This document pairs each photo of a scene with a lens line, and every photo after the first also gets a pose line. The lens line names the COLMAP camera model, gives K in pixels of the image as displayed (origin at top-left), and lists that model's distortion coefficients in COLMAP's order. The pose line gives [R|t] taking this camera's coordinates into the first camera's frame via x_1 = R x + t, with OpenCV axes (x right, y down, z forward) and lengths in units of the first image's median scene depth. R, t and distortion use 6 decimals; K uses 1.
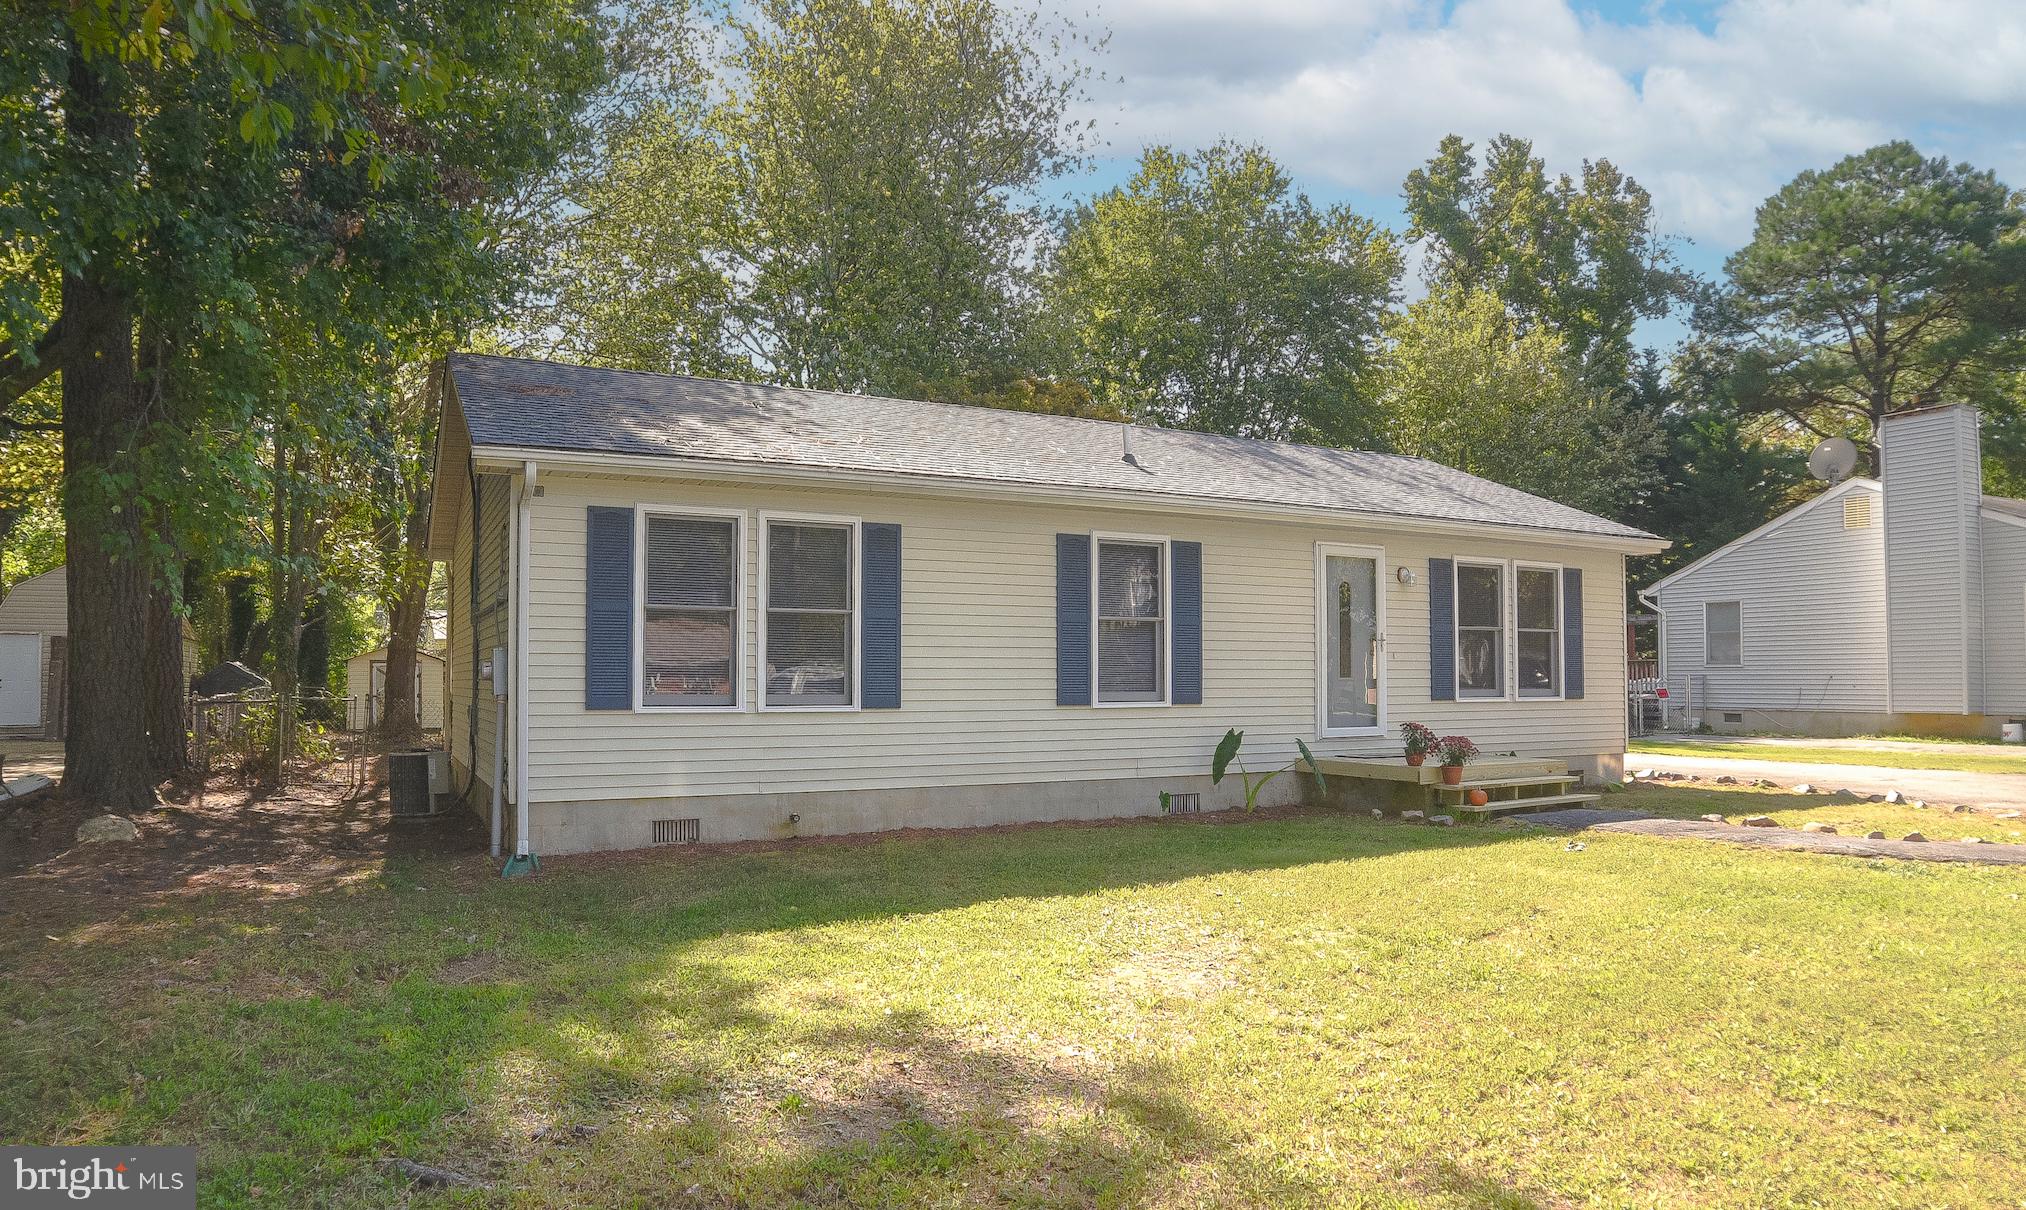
lens RADIAL K [[1170.4, 0, 1013.0], [0, 1170.4, 605.0], [0, 0, 1]] dist [-0.128399, -0.000098]
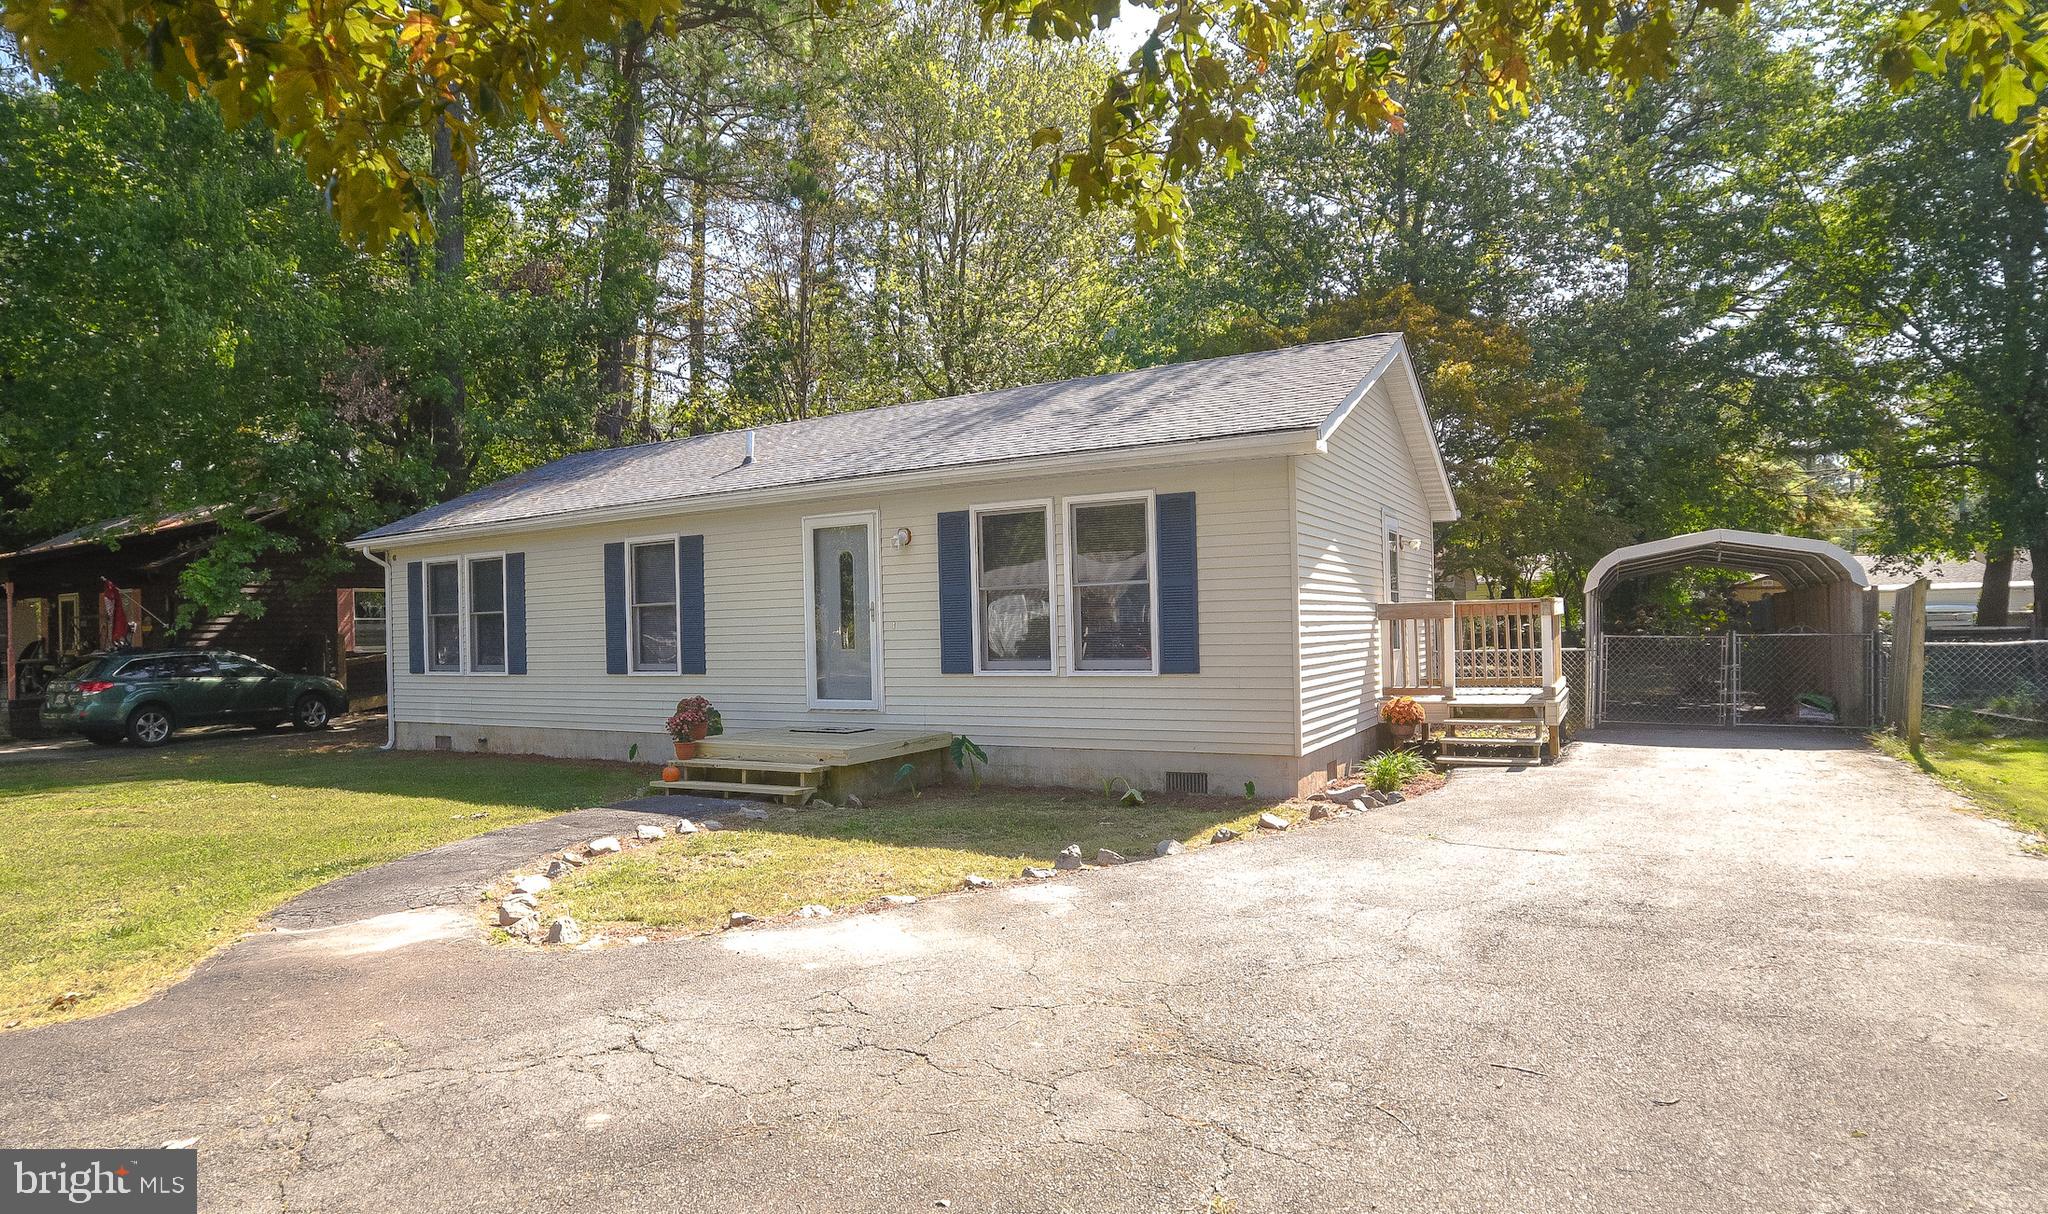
lens RADIAL K [[1147.3, 0, 1021.9], [0, 1147.3, 637.1], [0, 0, 1]] dist [-0.113282, 0.089065]
pose [[0.547913, -0.013256, -0.836430, 1.109876], [0.065978, 0.997444, 0.027411, 0.033181], [0.833929, -0.070205, 0.547388, 0.561608]]
